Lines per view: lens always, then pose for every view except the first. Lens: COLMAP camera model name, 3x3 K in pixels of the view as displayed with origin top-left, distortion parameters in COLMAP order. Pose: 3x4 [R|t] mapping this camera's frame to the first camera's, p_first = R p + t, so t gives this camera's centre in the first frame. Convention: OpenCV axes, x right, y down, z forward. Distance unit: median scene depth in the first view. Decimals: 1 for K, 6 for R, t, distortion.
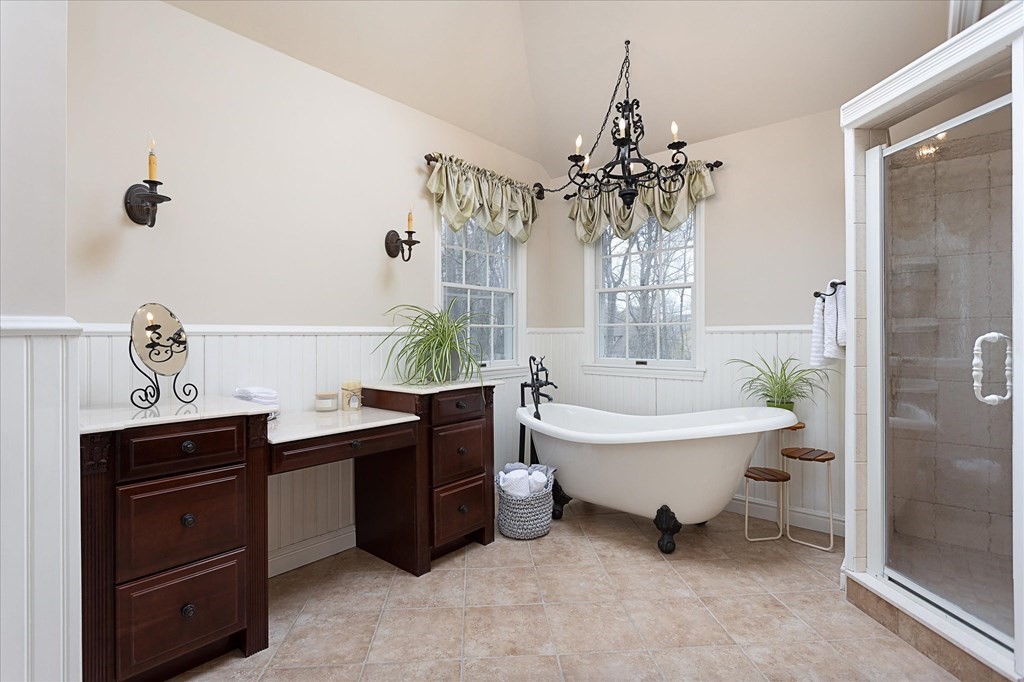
lens RADIAL K [[497.1, 0, 509.3], [0, 497.1, 336.4], [0, 0, 1]] dist [0.001810, 0.000423]
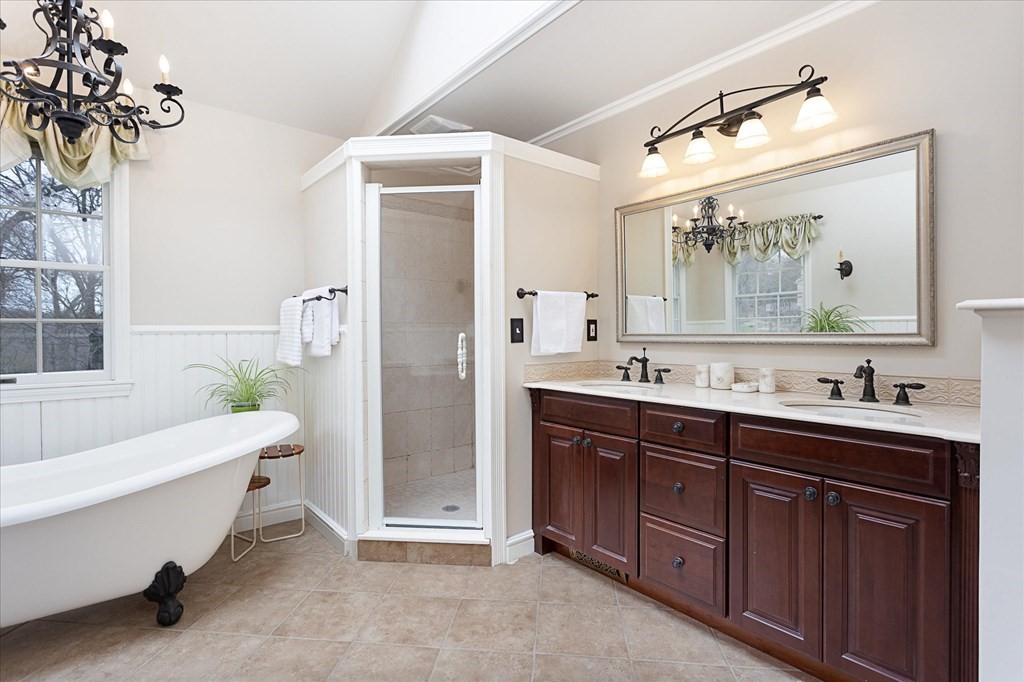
lens RADIAL K [[497.1, 0, 510.3], [0, 497.1, 336.8], [0, 0, 1]] dist [0.001810, 0.000423]
pose [[0.181890, -0.010183, 0.983266, -0.376910], [0.009036, 0.999921, 0.008684, -0.005816], [-0.983277, 0.007306, 0.181968, 0.395555]]
